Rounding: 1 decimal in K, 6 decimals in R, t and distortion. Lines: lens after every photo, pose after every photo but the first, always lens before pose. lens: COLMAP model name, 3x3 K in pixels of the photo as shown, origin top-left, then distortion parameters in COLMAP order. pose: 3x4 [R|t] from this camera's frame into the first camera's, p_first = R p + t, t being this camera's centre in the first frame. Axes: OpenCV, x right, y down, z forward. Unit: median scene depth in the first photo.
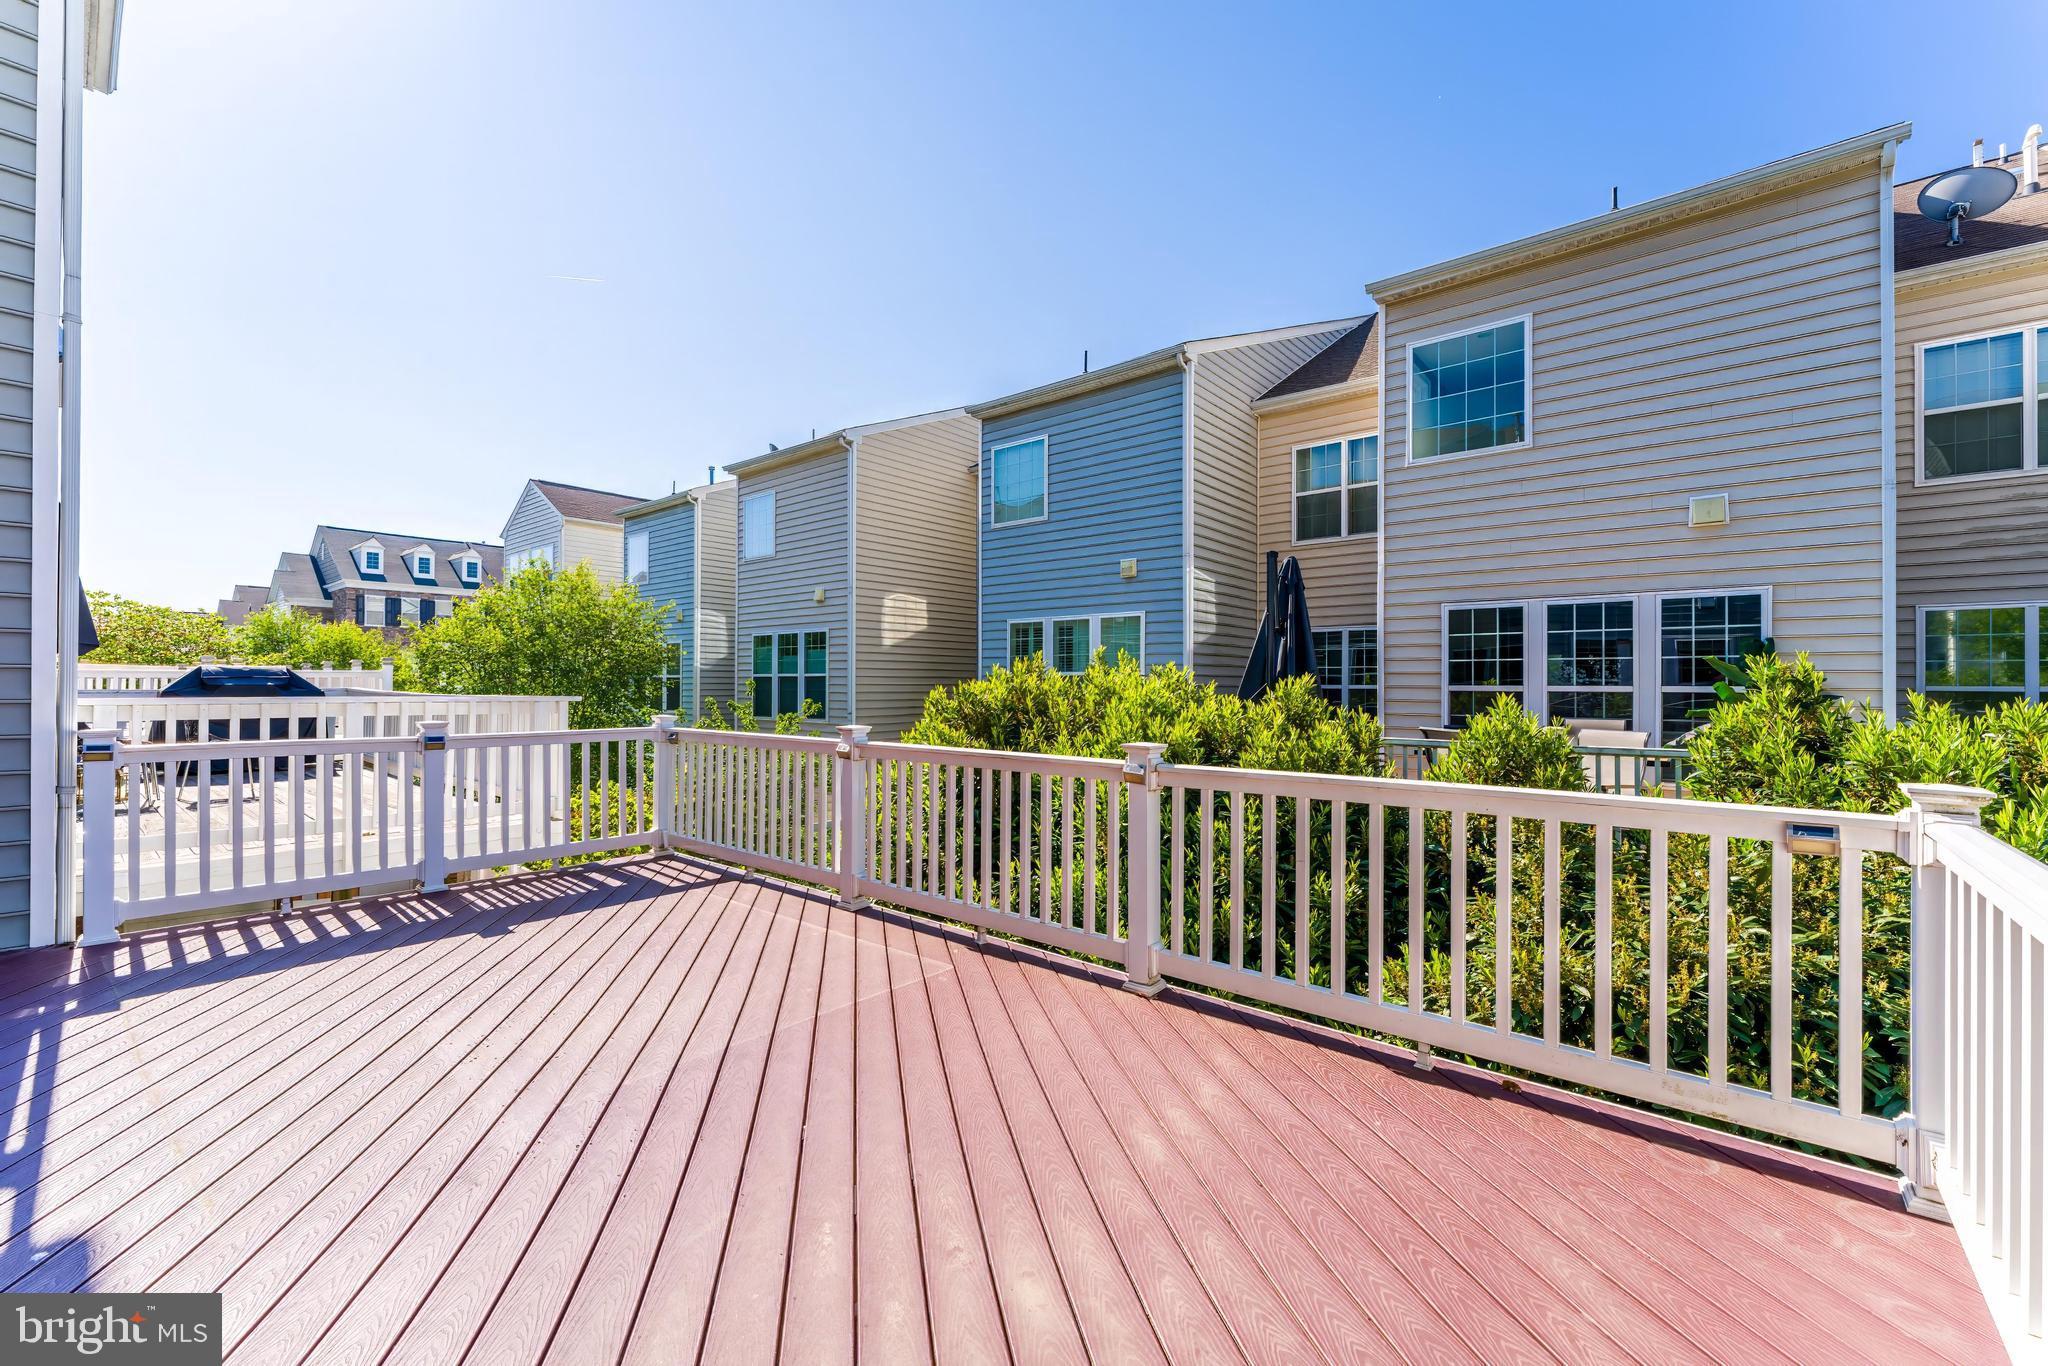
lens RADIAL K [[824.5, 0, 1024.9], [0, 824.5, 669.9], [0, 0, 1]] dist [0.001656, -0.000701]
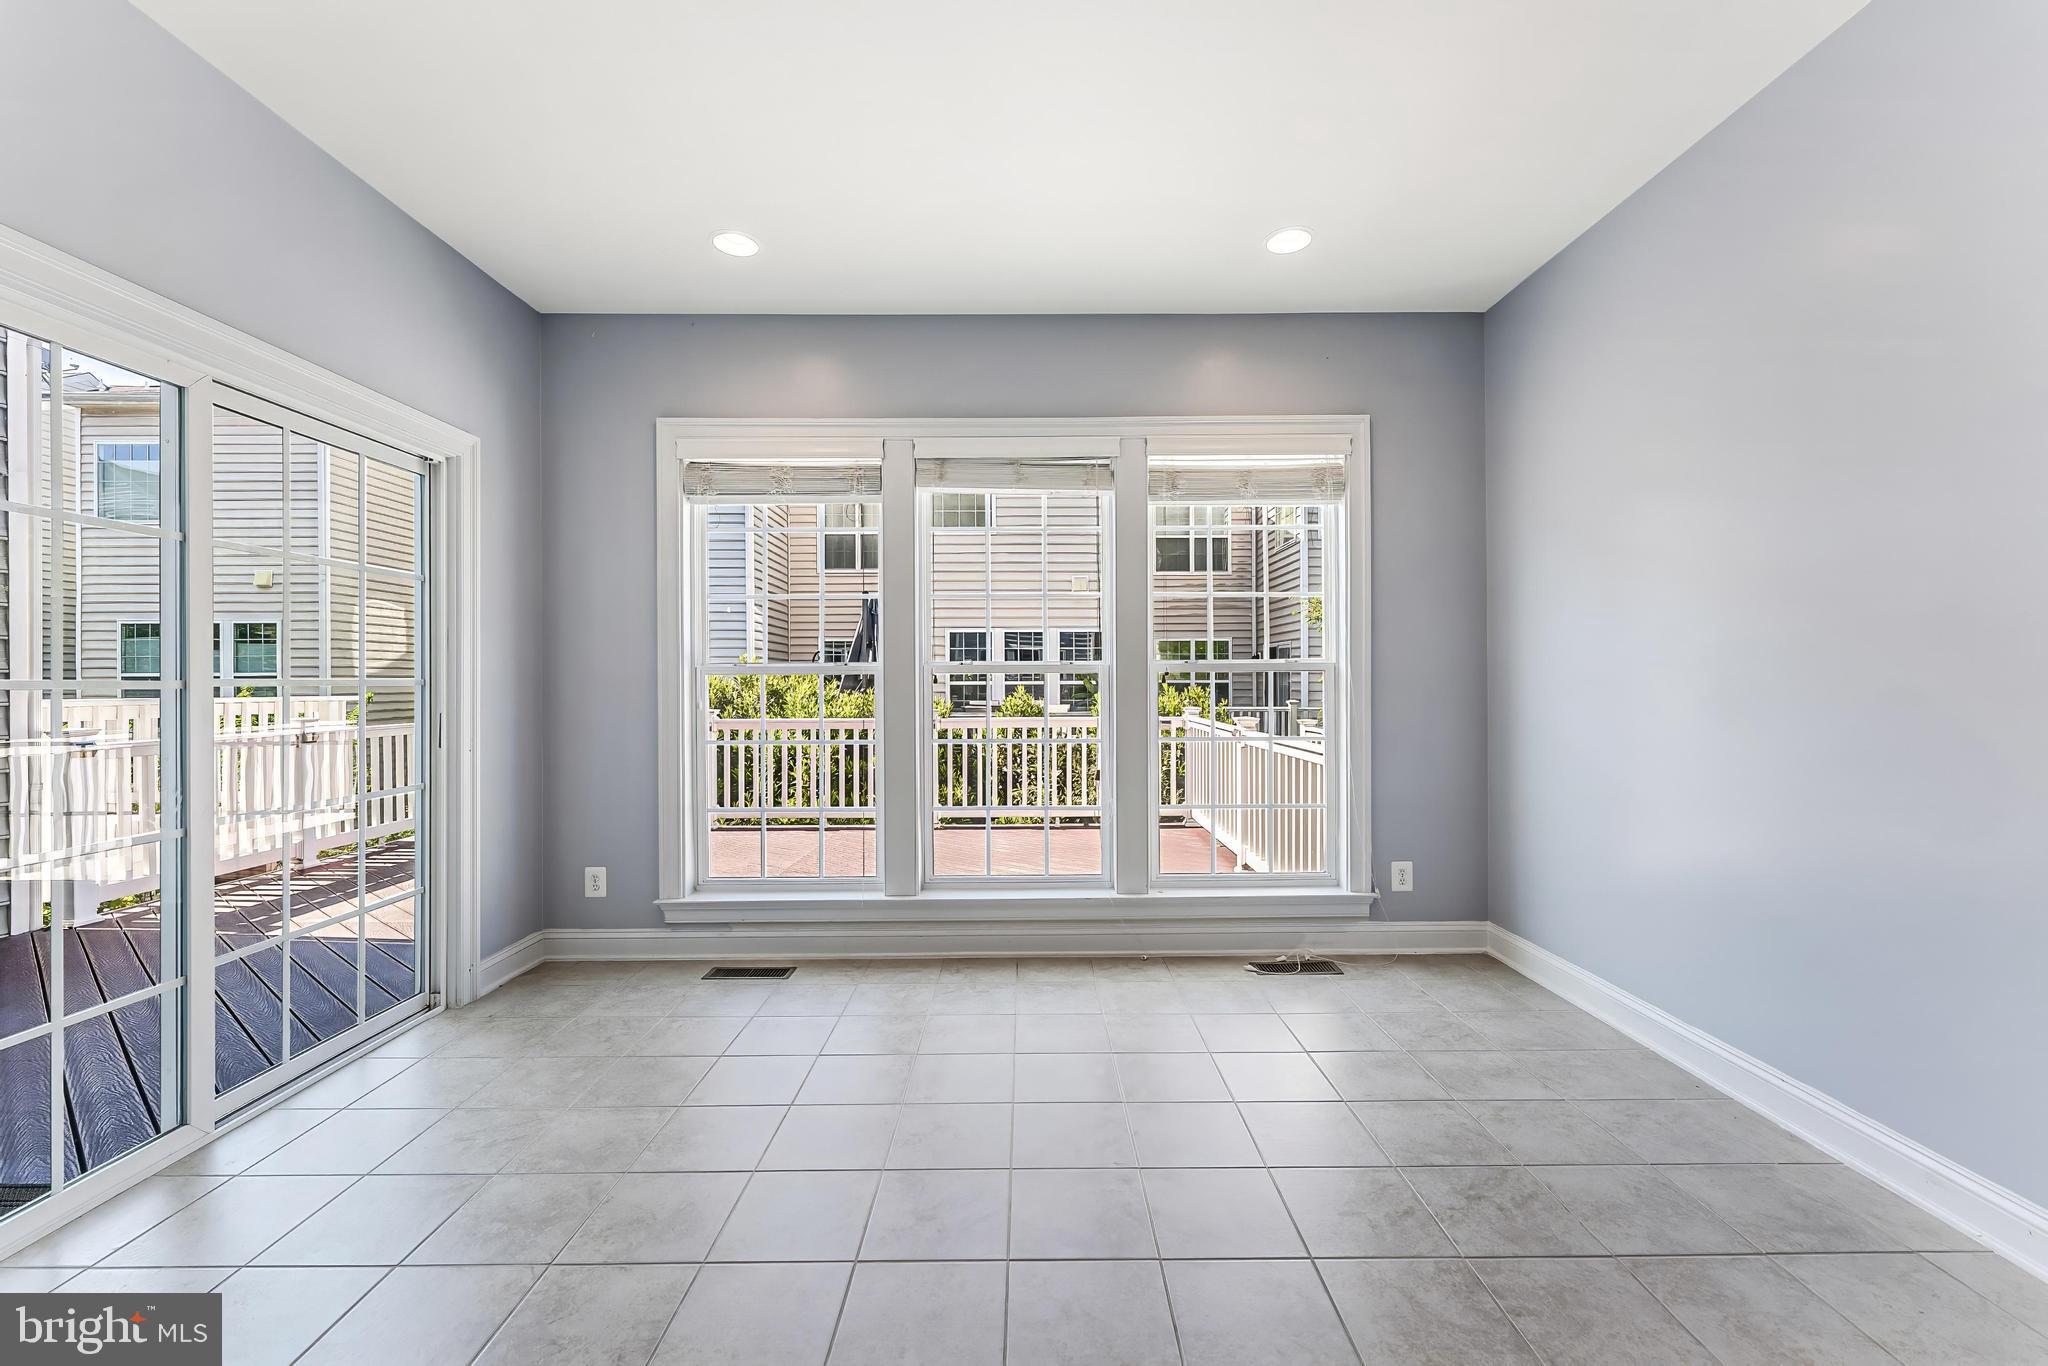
lens RADIAL K [[824.5, 0, 1028.9], [0, 824.5, 681.1], [0, 0, 1]] dist [0.001656, -0.000701]
pose [[0.763571, -0.006593, 0.645690, -0.381768], [-0.004067, 0.999879, 0.015018, -0.005737], [-0.645711, -0.014093, 0.763452, -0.280800]]
